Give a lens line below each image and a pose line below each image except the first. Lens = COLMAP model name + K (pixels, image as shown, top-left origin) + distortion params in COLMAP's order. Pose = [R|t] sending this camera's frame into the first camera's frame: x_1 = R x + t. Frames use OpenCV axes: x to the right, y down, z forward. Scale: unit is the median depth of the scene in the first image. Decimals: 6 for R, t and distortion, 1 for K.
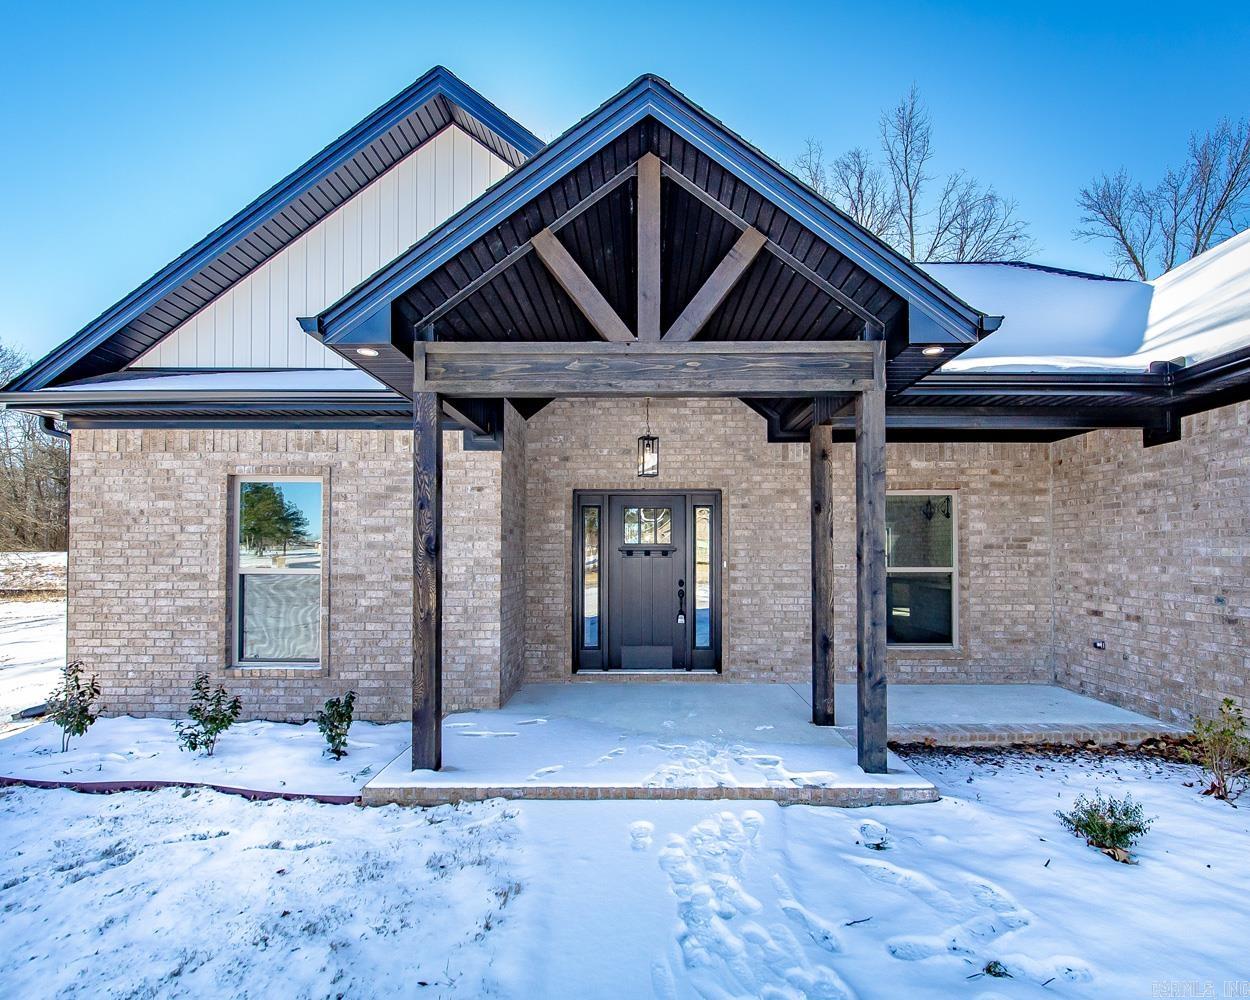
lens RADIAL K [[630.3, 0, 641.5], [0, 630.3, 544.7], [0, 0, 1]] dist [0.002817, -0.002604]
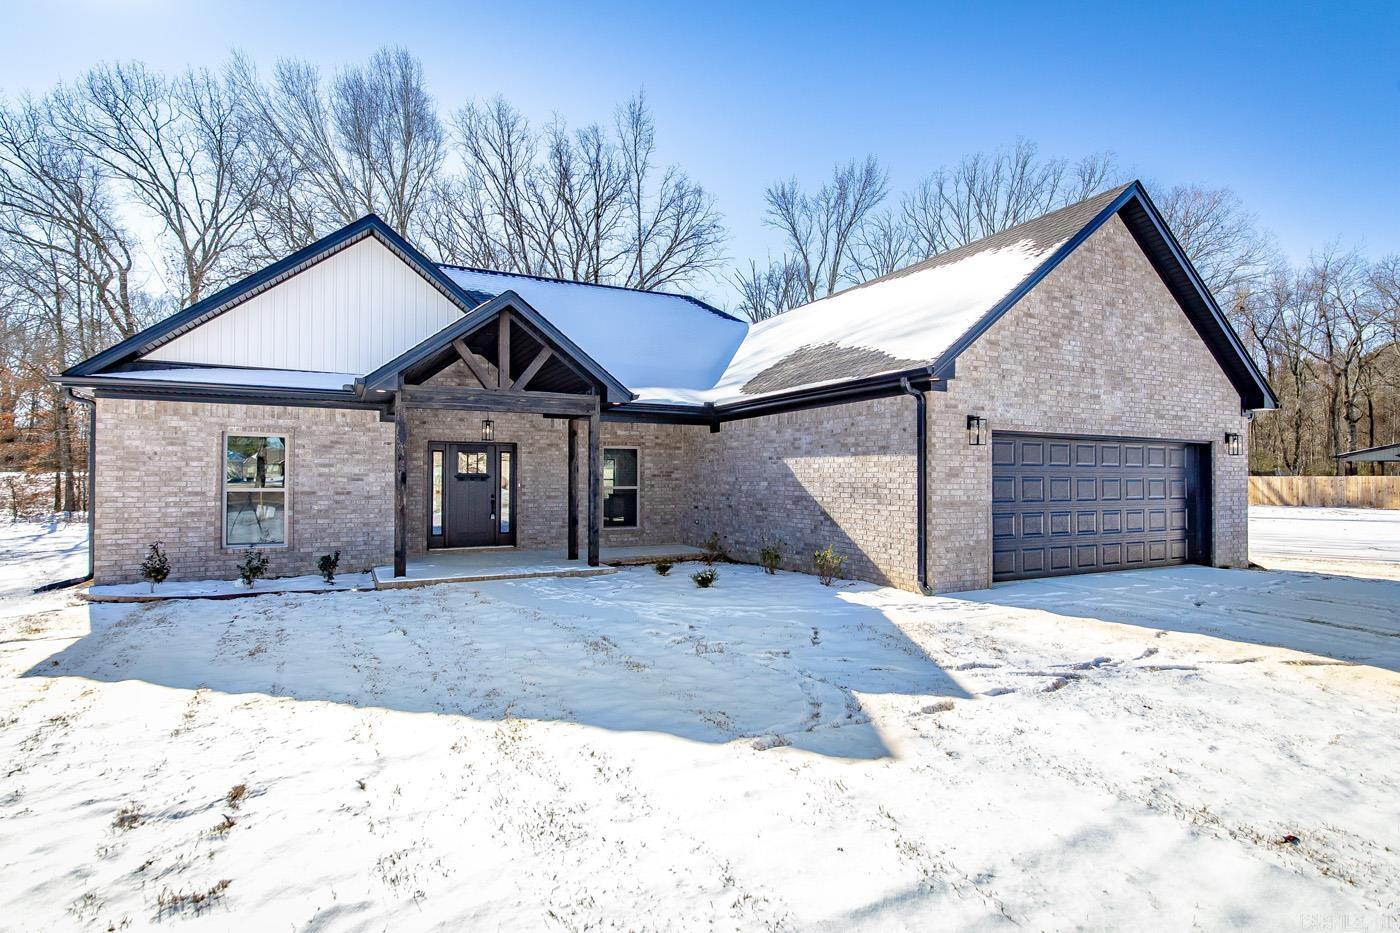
lens RADIAL K [[706.6, 0, 699.2], [0, 706.6, 470.7], [0, 0, 1]] dist [0.000793, -0.000504]
pose [[0.888971, 0.006005, 0.457925, -0.390520], [-0.009040, 0.999949, 0.004436, -0.027436], [-0.457875, -0.008083, 0.888980, -1.199686]]
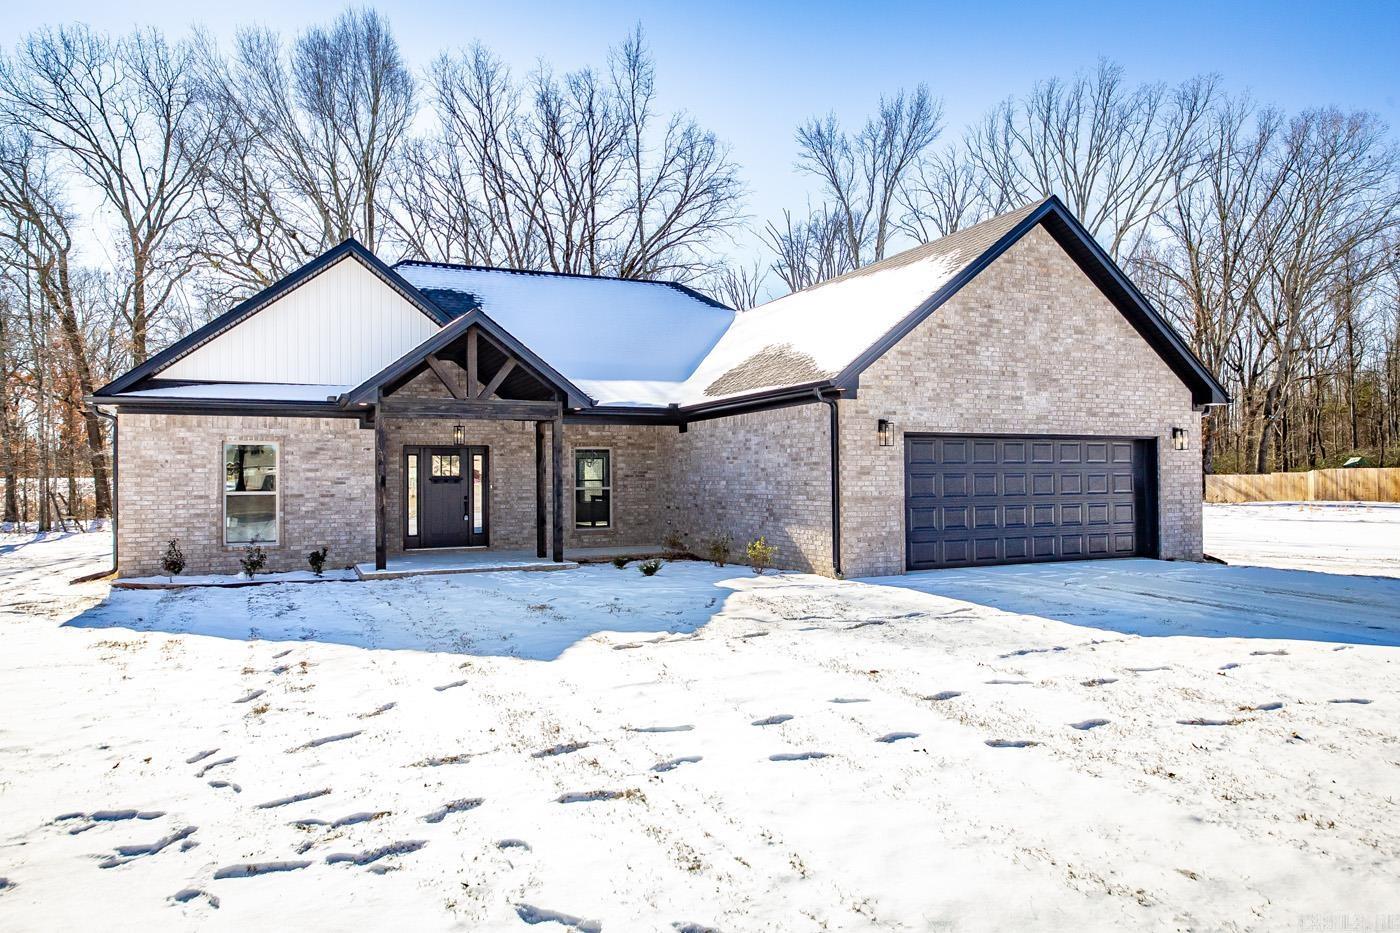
lens RADIAL K [[923.1, 0, 702.2], [0, 923.1, 466.1], [0, 0, 1]] dist [-0.003600, -0.003118]
pose [[0.910121, -0.003600, 0.414327, -0.493623], [0.002719, 0.999993, 0.002717, -0.040843], [-0.414334, -0.001347, 0.910124, -1.991445]]
